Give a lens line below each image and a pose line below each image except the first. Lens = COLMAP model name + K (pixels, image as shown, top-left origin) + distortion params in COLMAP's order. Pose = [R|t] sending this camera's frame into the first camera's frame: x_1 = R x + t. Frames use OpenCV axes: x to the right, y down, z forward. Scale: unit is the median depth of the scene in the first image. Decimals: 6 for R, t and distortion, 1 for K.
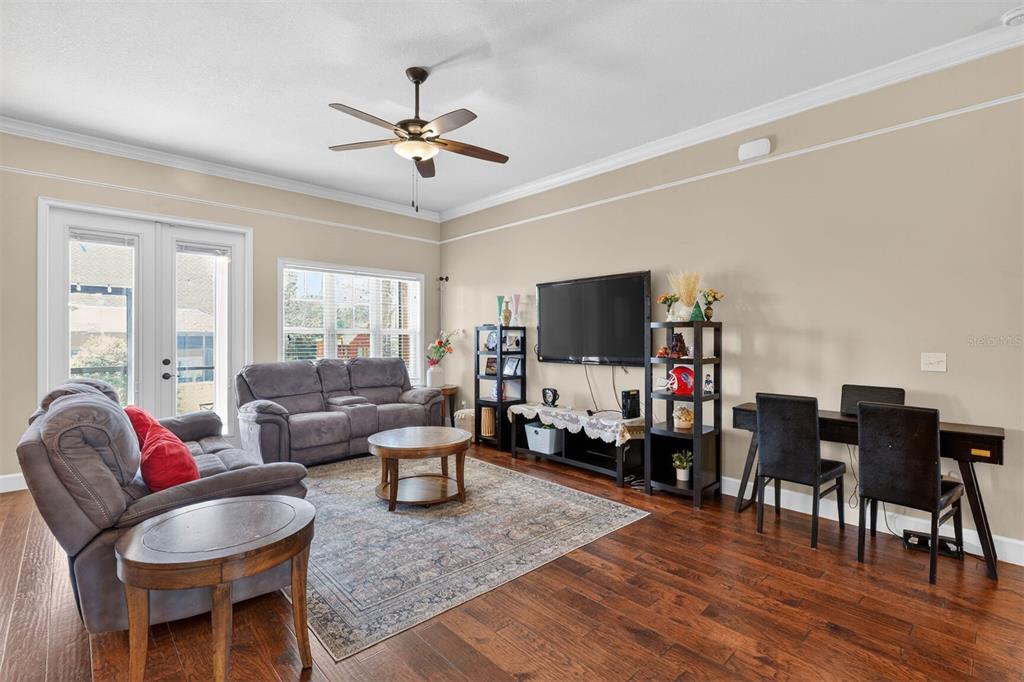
lens RADIAL K [[454.6, 0, 513.9], [0, 454.6, 338.6], [0, 0, 1]] dist [0.002022, -0.001741]
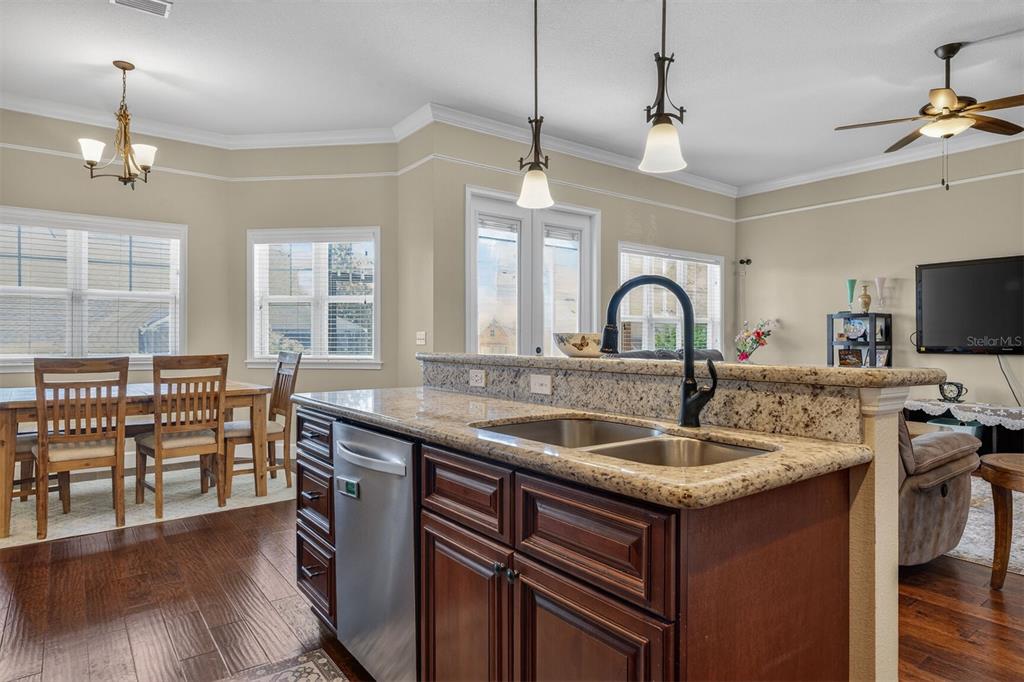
lens RADIAL K [[575.1, 0, 511.7], [0, 575.1, 342.1], [0, 0, 1]] dist [0.003309, -0.002554]
pose [[0.992401, 0.002990, -0.123012, -0.578463], [-0.002630, 0.999992, 0.003089, 0.027553], [0.123020, -0.002742, 0.992400, -0.202161]]
